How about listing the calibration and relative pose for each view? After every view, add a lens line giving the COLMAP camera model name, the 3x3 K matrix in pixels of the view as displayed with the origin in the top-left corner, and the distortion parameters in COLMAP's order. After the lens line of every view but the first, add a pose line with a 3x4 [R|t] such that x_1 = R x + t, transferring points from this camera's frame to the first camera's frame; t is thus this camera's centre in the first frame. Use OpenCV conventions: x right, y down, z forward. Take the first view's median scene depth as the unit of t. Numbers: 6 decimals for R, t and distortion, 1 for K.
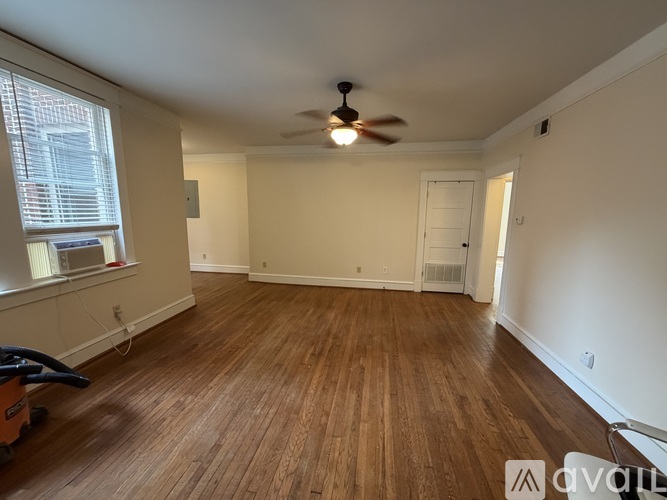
lens RADIAL K [[265.6, 0, 332.4], [0, 265.6, 250.7], [0, 0, 1]] dist [-0.009113, 0.001336]
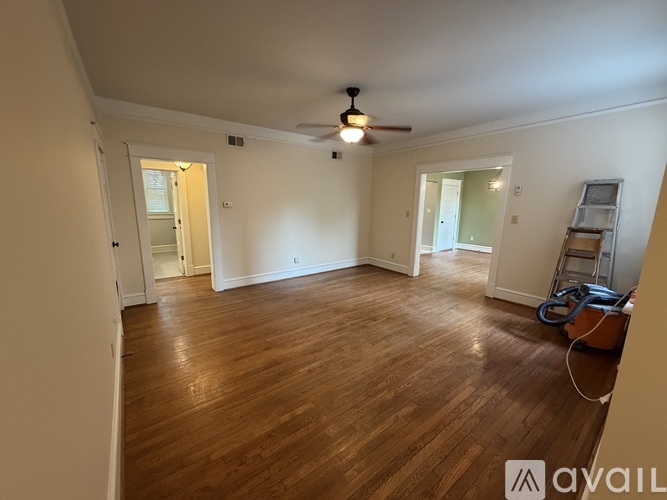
lens RADIAL K [[265.6, 0, 333.2], [0, 265.6, 251.6], [0, 0, 1]] dist [-0.009113, 0.001336]
pose [[-0.727716, -0.151101, 0.669028, -0.724511], [0.080414, 0.949908, 0.302007, -0.298435], [-0.681148, 0.273575, -0.679112, 1.942433]]
